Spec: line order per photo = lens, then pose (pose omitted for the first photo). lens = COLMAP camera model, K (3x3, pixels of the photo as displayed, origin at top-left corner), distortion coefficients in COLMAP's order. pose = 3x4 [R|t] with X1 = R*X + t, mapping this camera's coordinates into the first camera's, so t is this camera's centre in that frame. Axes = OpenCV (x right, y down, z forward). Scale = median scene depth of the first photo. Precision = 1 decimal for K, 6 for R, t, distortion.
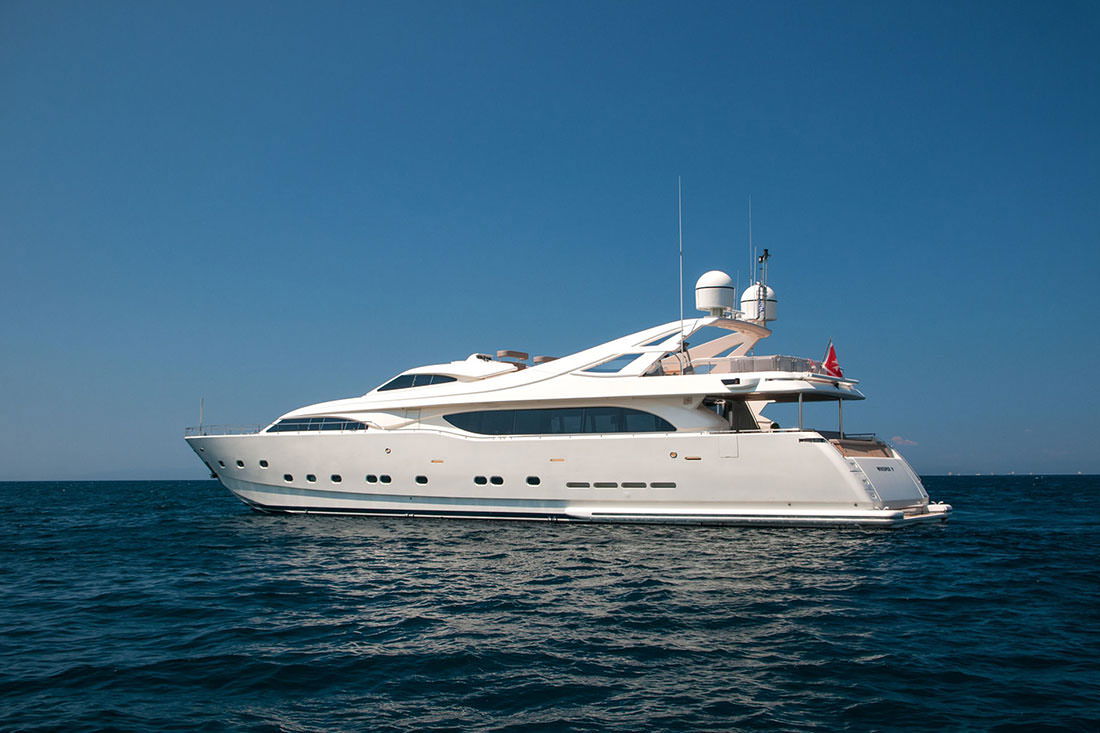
lens RADIAL K [[1223.3, 0, 548.3], [0, 1223.3, 363.0], [0, 0, 1]] dist [-0.038747, 0.000000]
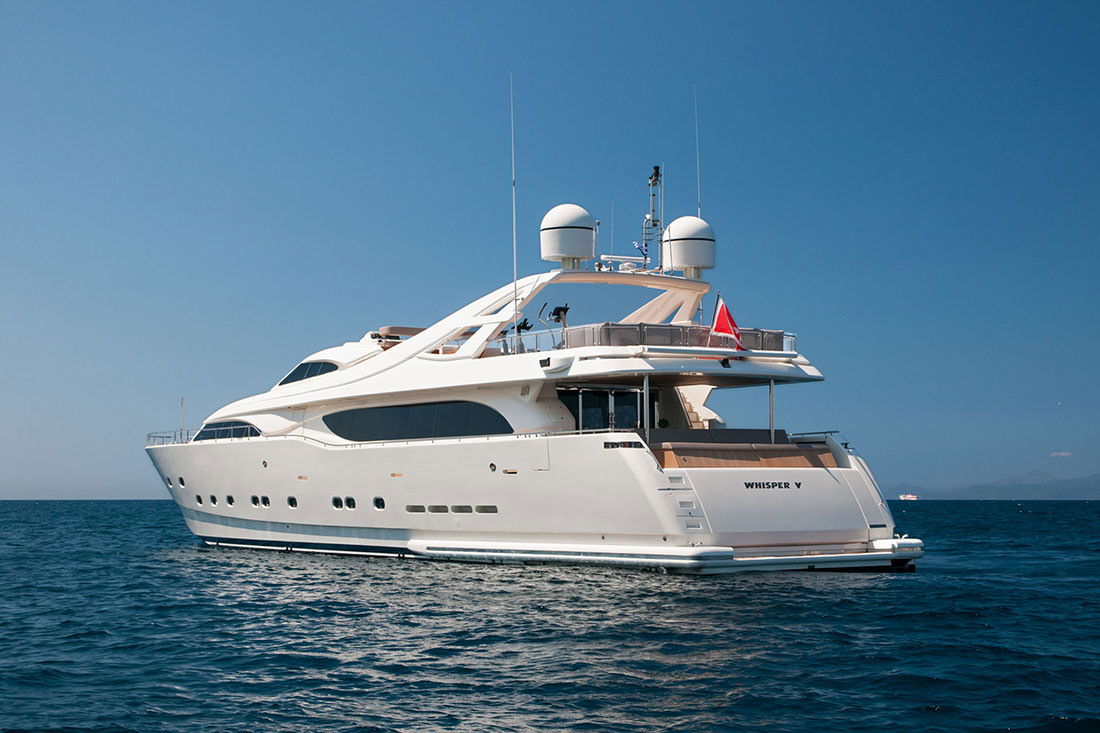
lens RADIAL K [[1807.6, 0, 550.8], [0, 1807.6, 368.2], [0, 0, 1]] dist [-0.072184, 0.000000]
pose [[0.920430, -0.030242, -0.389736, 0.519275], [0.039042, 0.999130, 0.014676, 0.003030], [0.388953, -0.028725, 0.920810, 0.039795]]
